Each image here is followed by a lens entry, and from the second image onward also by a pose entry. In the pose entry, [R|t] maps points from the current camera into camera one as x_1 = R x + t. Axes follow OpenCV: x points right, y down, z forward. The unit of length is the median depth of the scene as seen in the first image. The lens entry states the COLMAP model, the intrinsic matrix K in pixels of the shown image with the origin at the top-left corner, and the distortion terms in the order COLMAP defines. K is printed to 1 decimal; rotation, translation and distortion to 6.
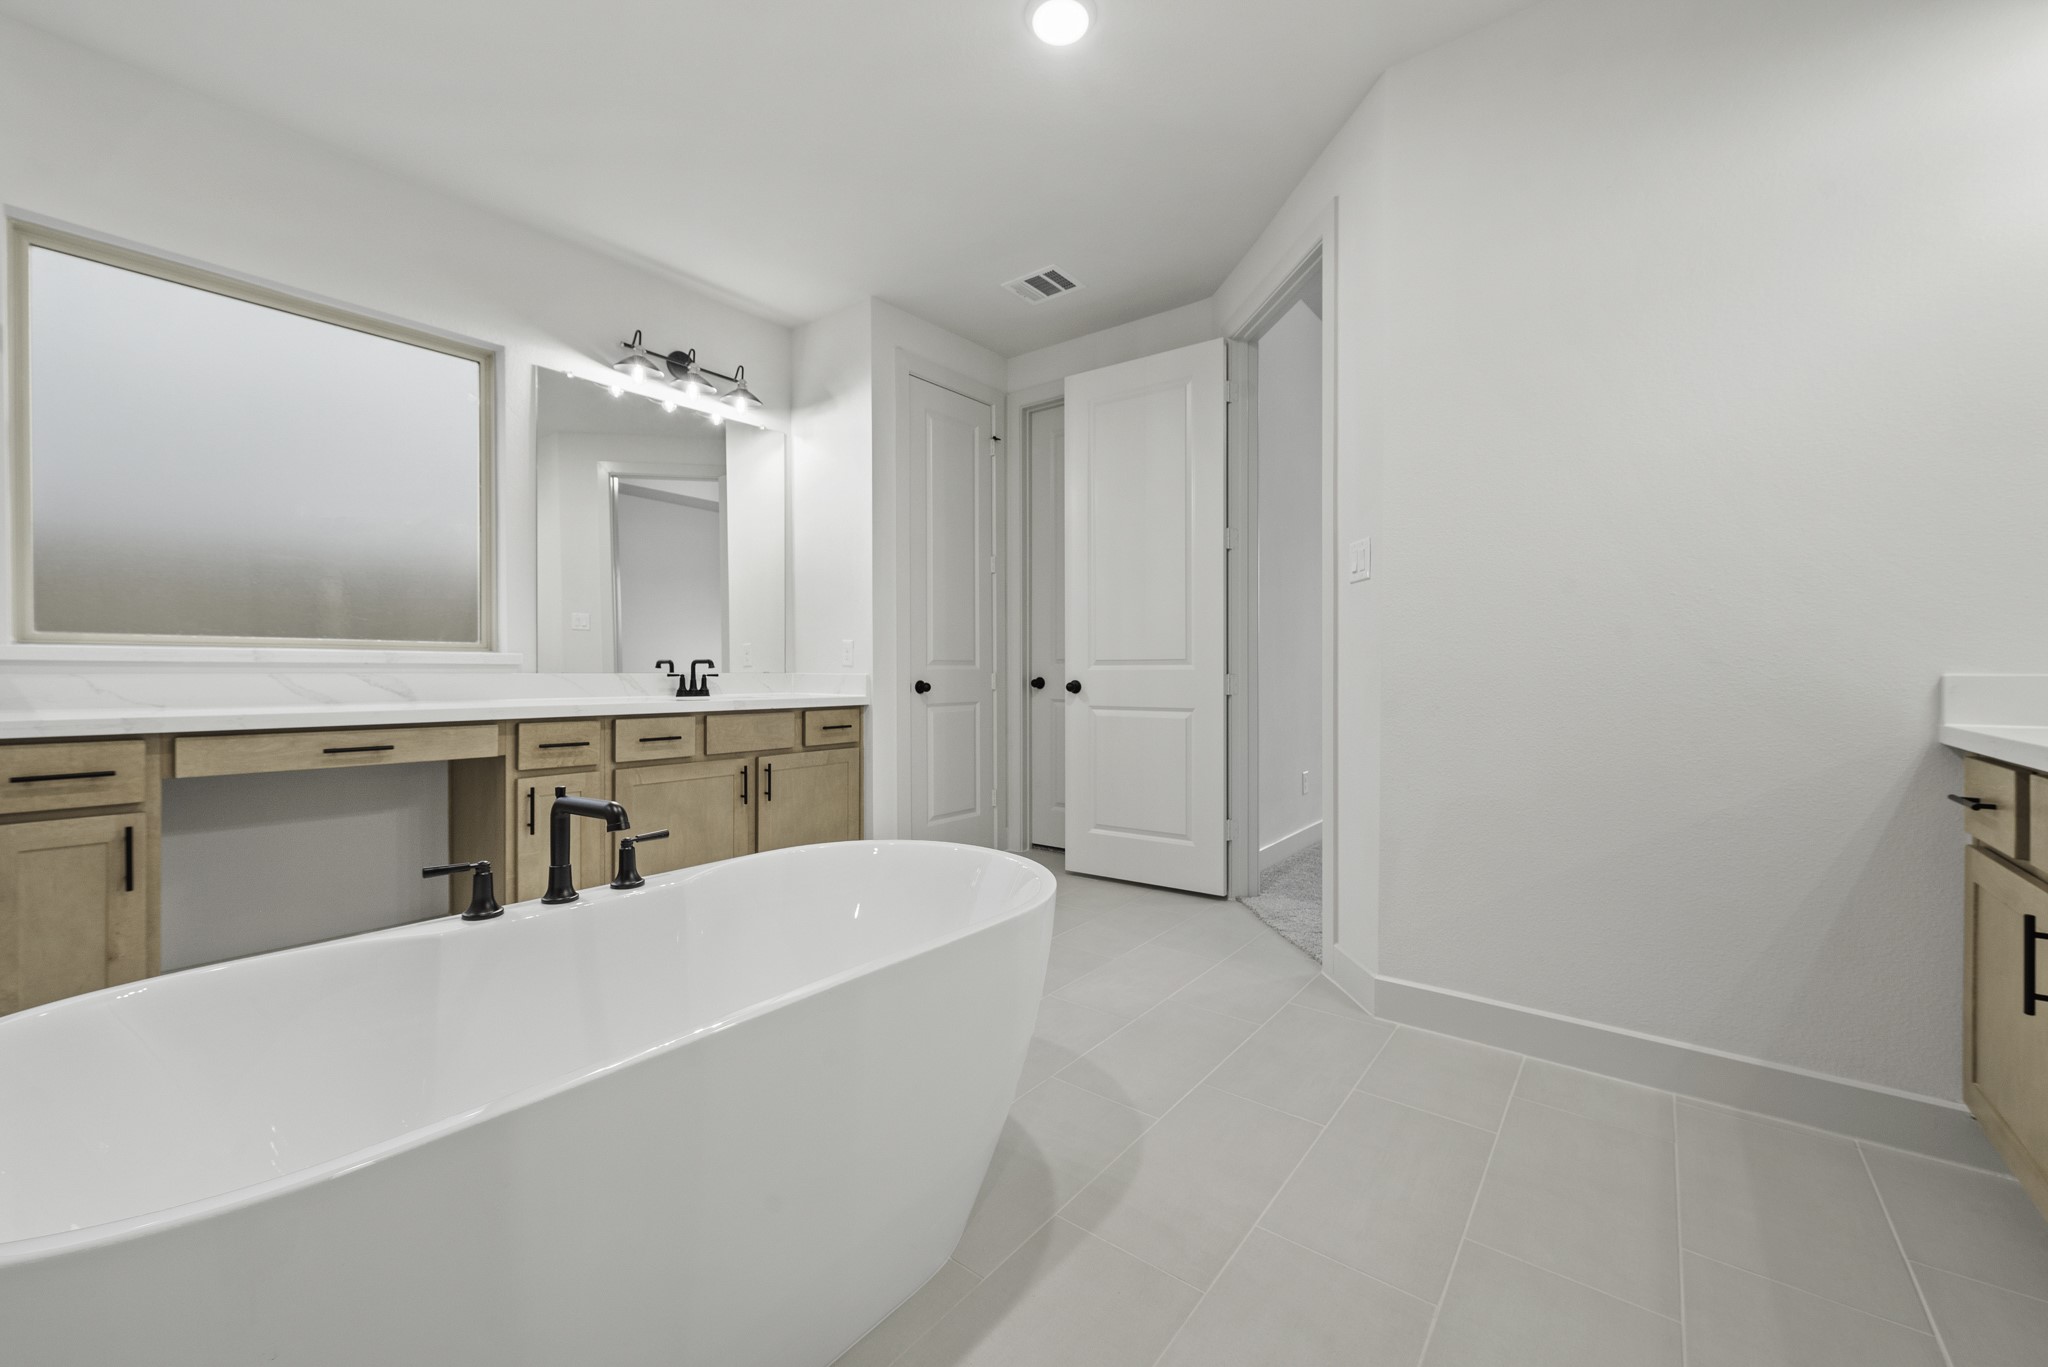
lens RADIAL K [[806.1, 0, 1026.9], [0, 806.1, 672.4], [0, 0, 1]] dist [0.001499, -0.000243]
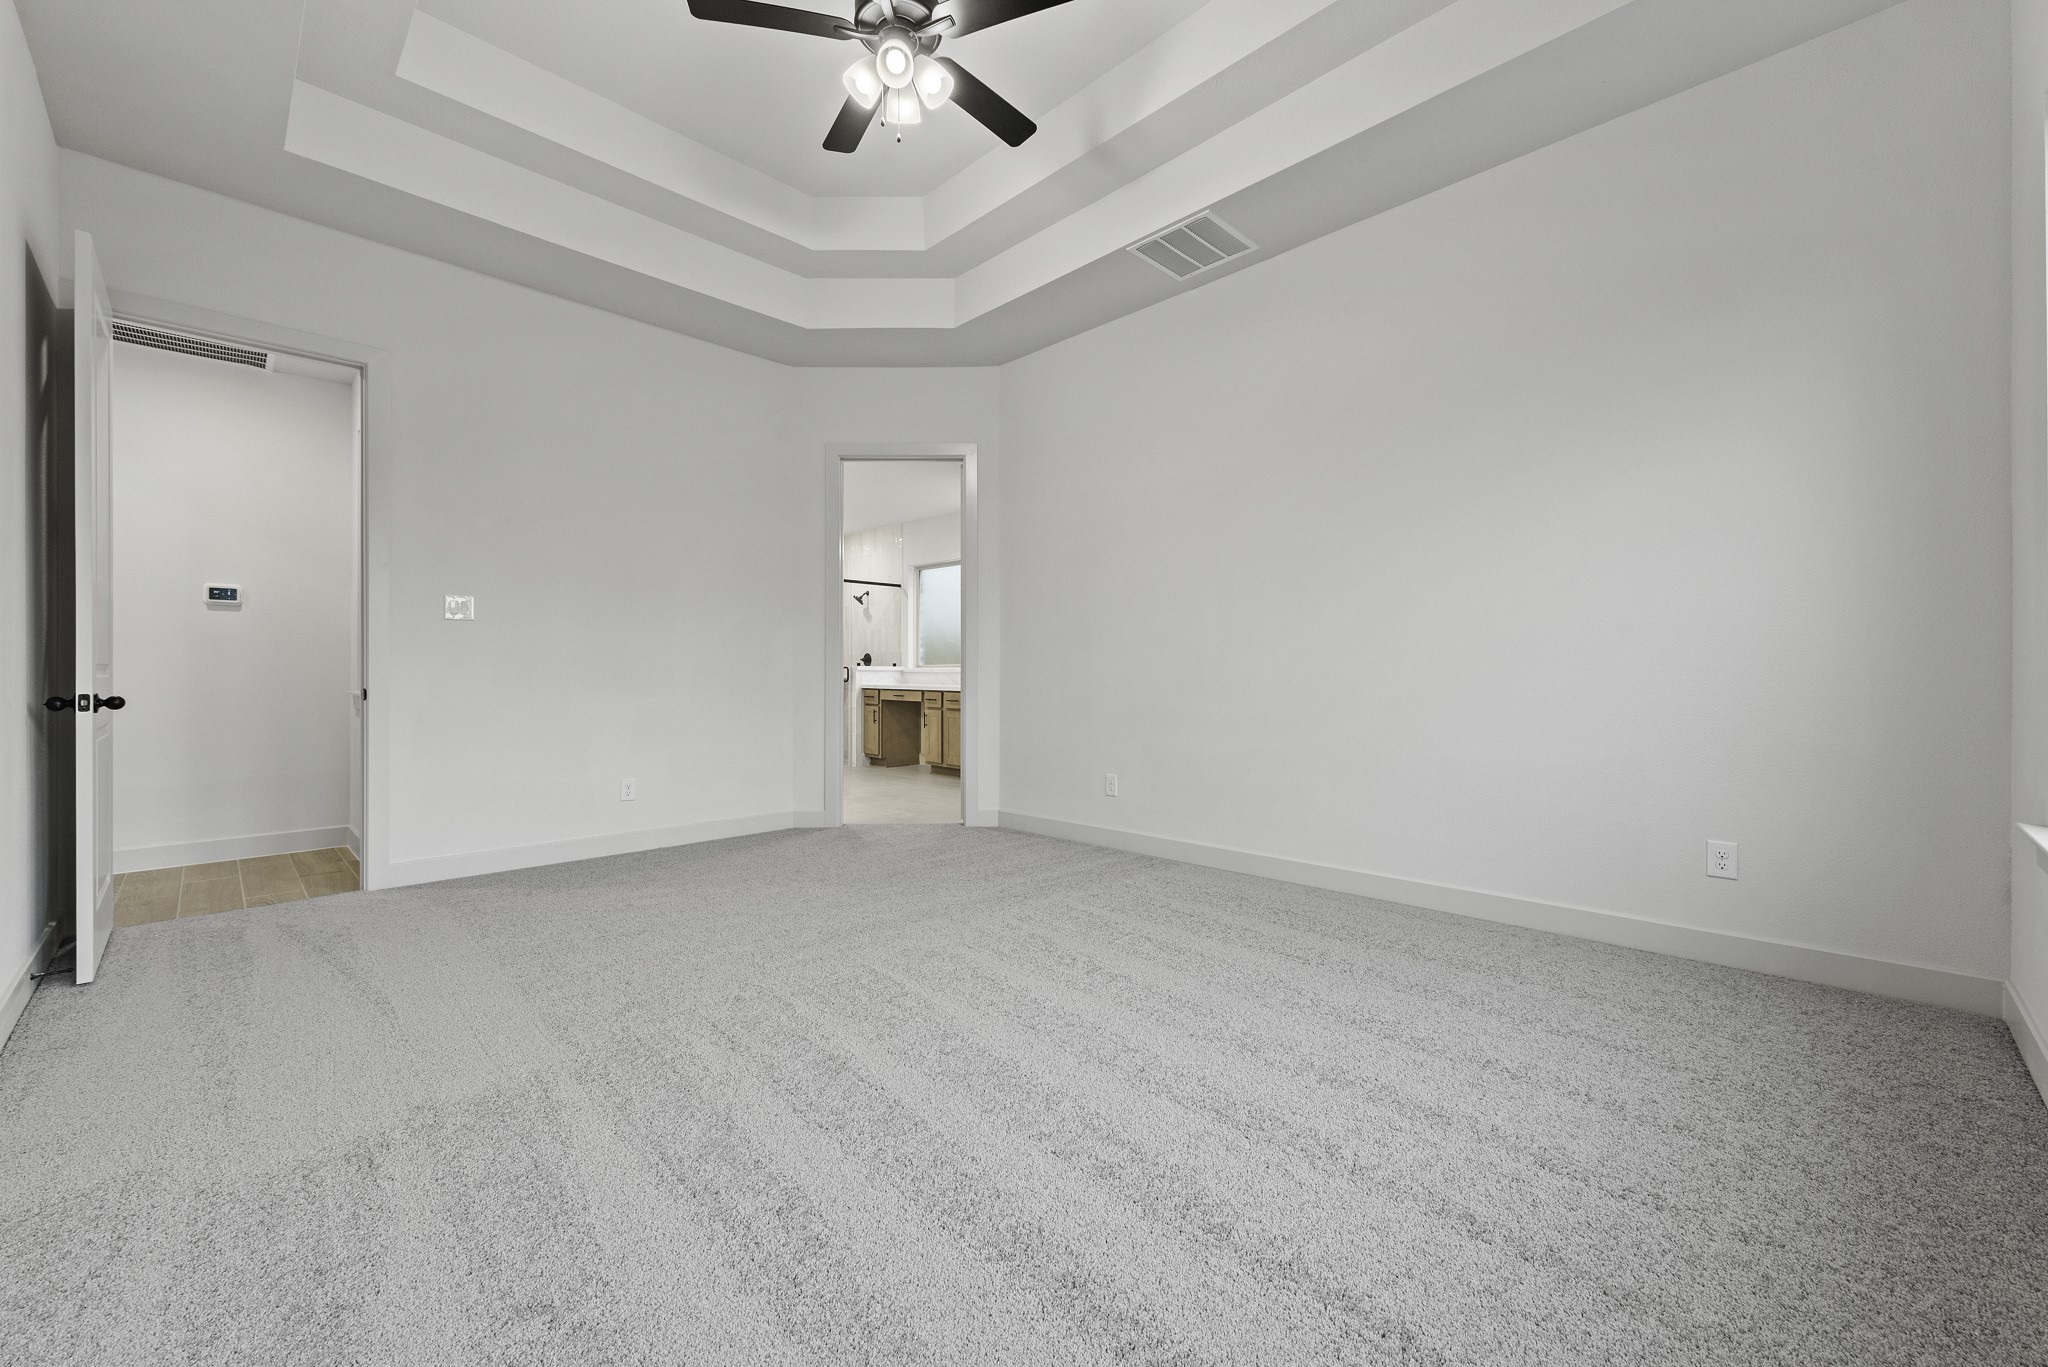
lens RADIAL K [[806.1, 0, 1026.9], [0, 806.1, 672.4], [0, 0, 1]] dist [0.001499, -0.000243]
pose [[-0.116461, -0.004255, -0.993186, 2.720739], [-0.002271, 0.999989, -0.004018, 0.002640], [0.993193, 0.001788, -0.116470, 2.005143]]
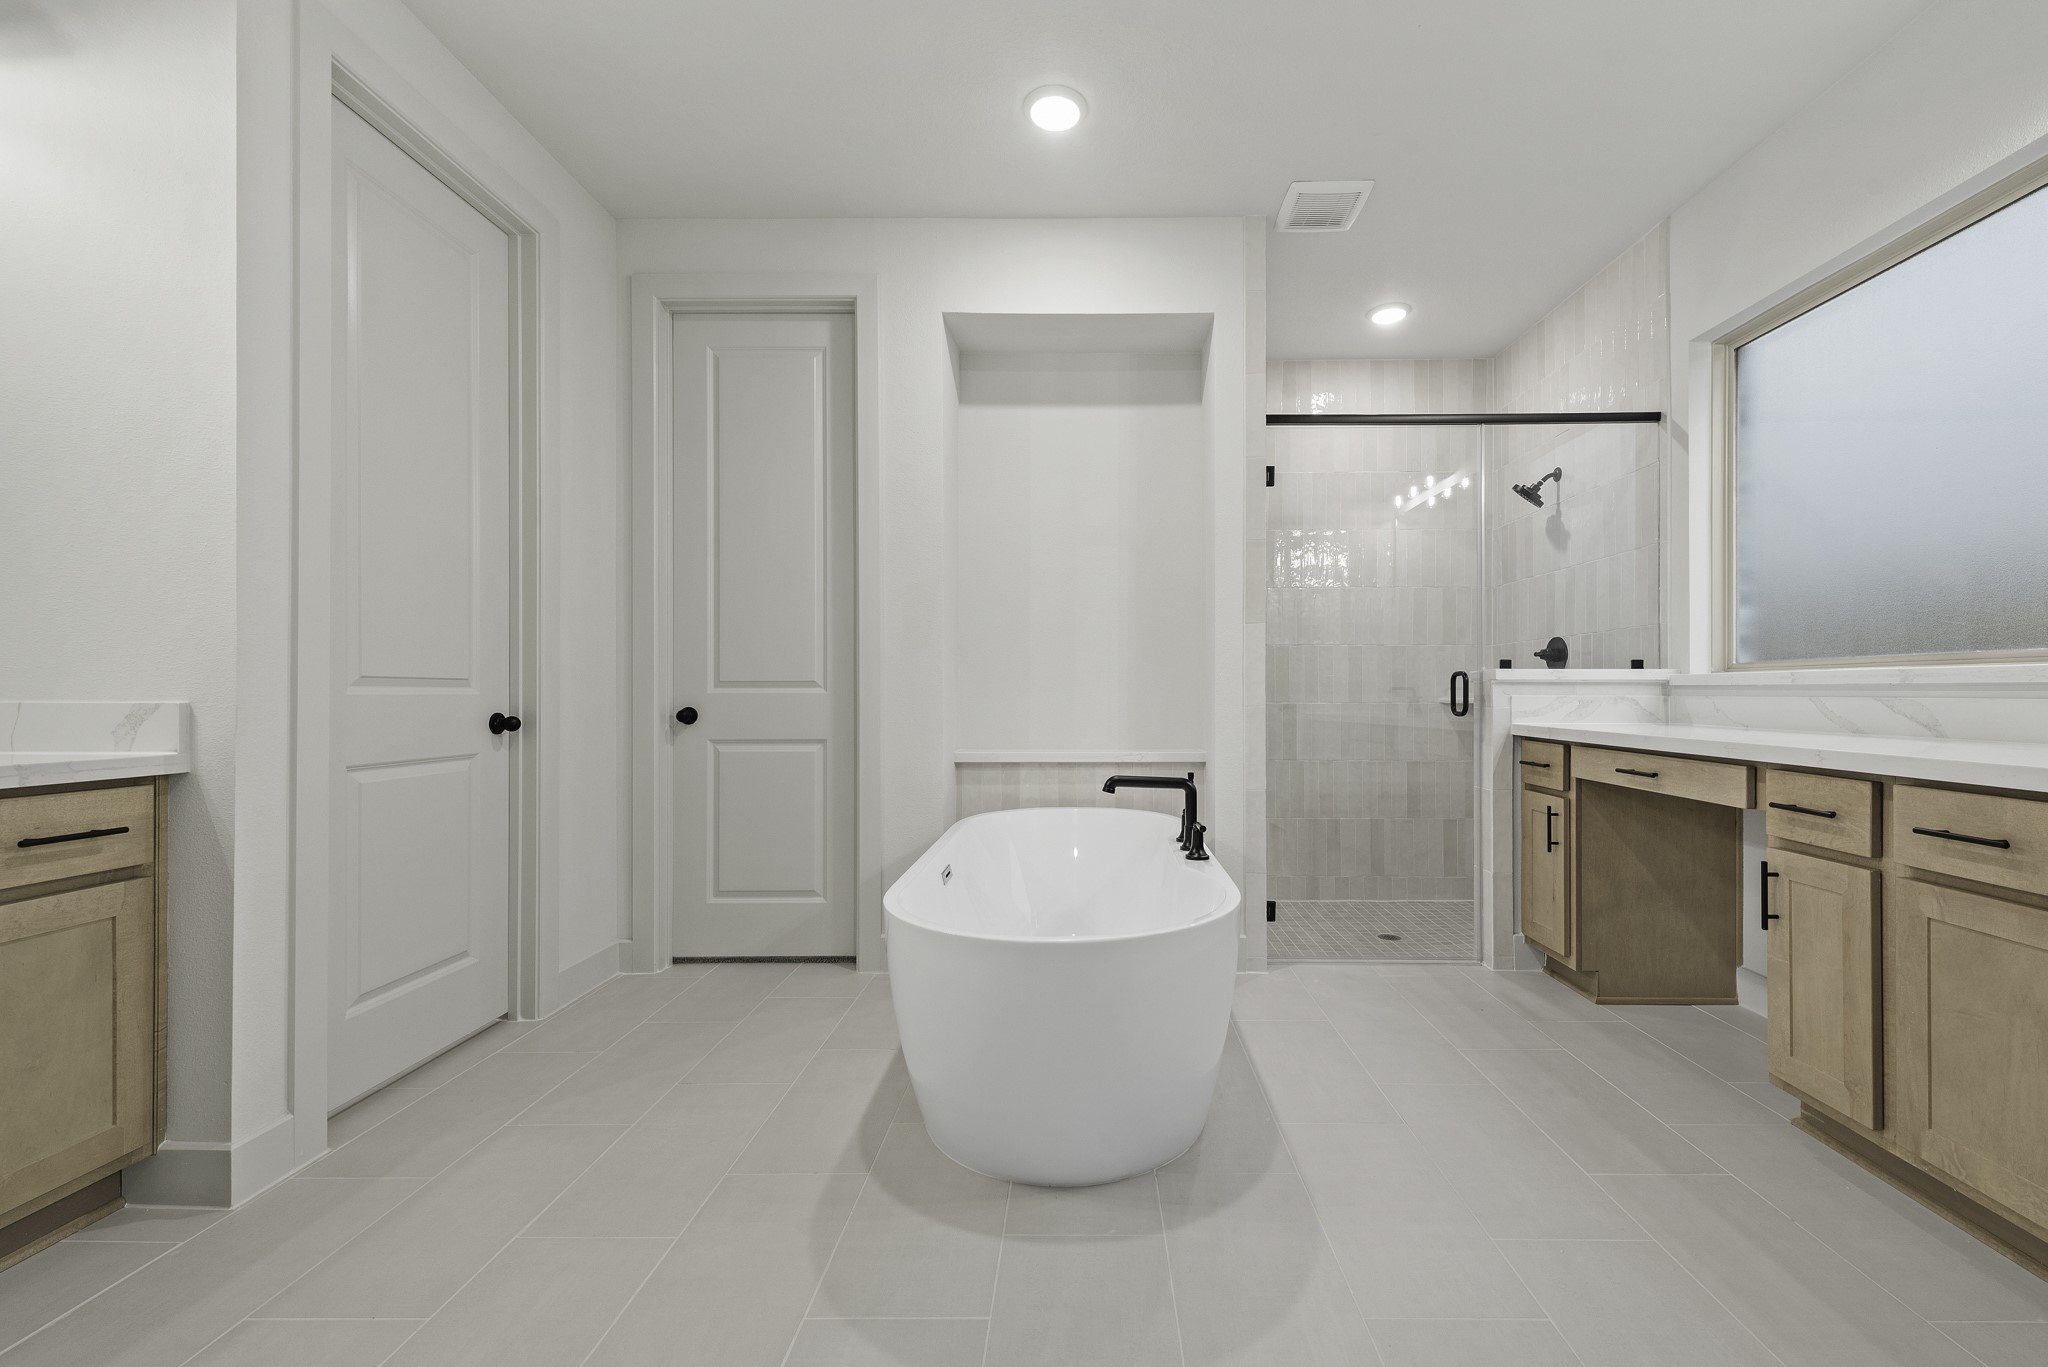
lens RADIAL K [[825.3, 0, 1060.3], [0, 825.3, 691.7], [0, 0, 1]] dist [0.001549, -0.000021]
pose [[-0.806010, -0.001273, -0.591901, 0.339045], [-0.002452, 0.999996, 0.001189, -0.003763], [0.591897, 0.002410, -0.806010, 1.403596]]
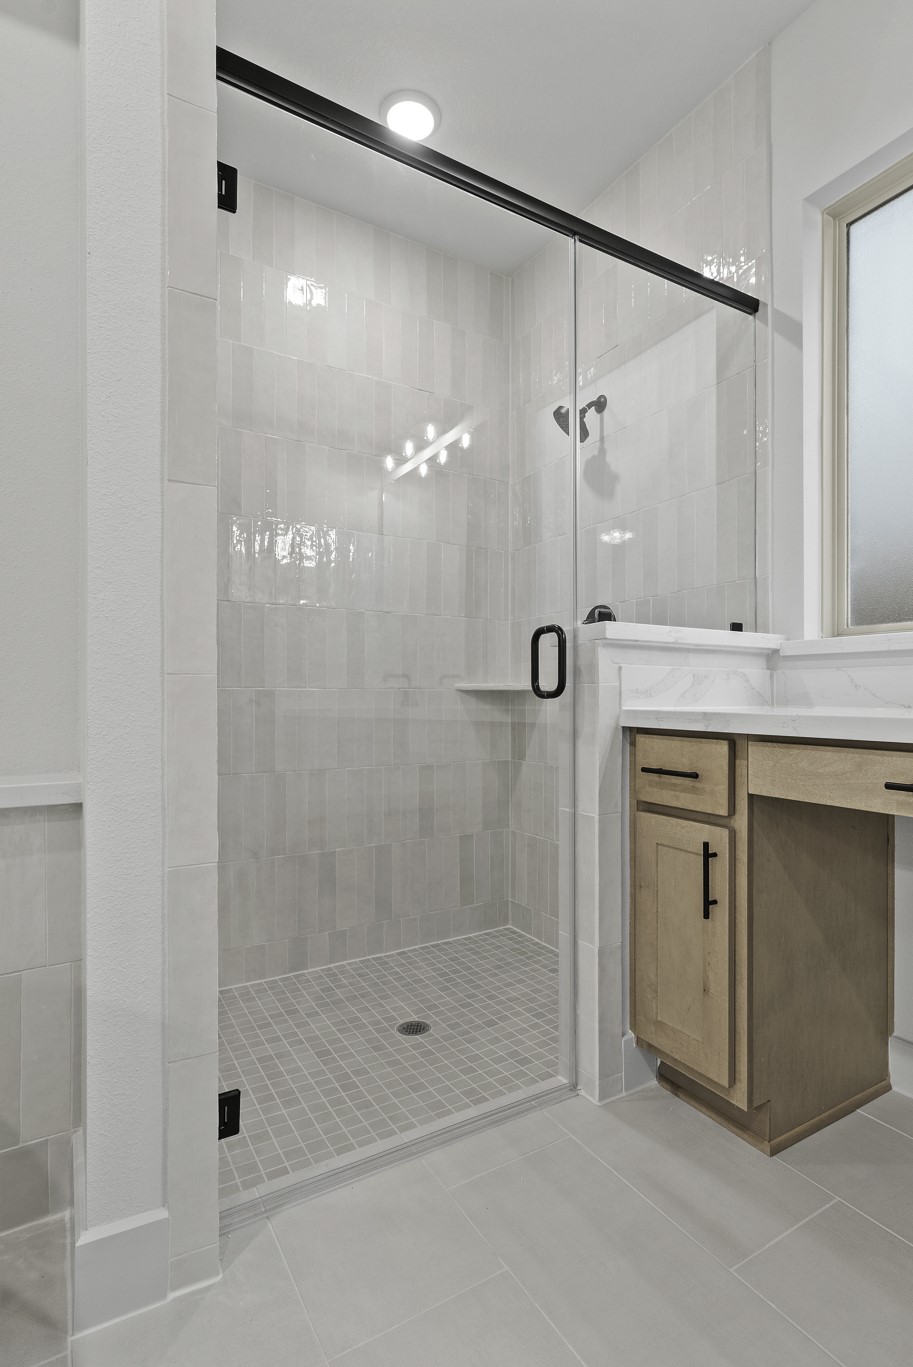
lens RADIAL K [[704.7, 0, 499.5], [0, 704.7, 698.0], [0, 0, 1]] dist [0.011522, -0.000165]
pose [[-0.331637, 0.000685, -0.943407, -0.295199], [-0.003424, 0.999992, 0.001929, 0.034572], [0.943401, 0.003870, -0.331632, 0.894915]]
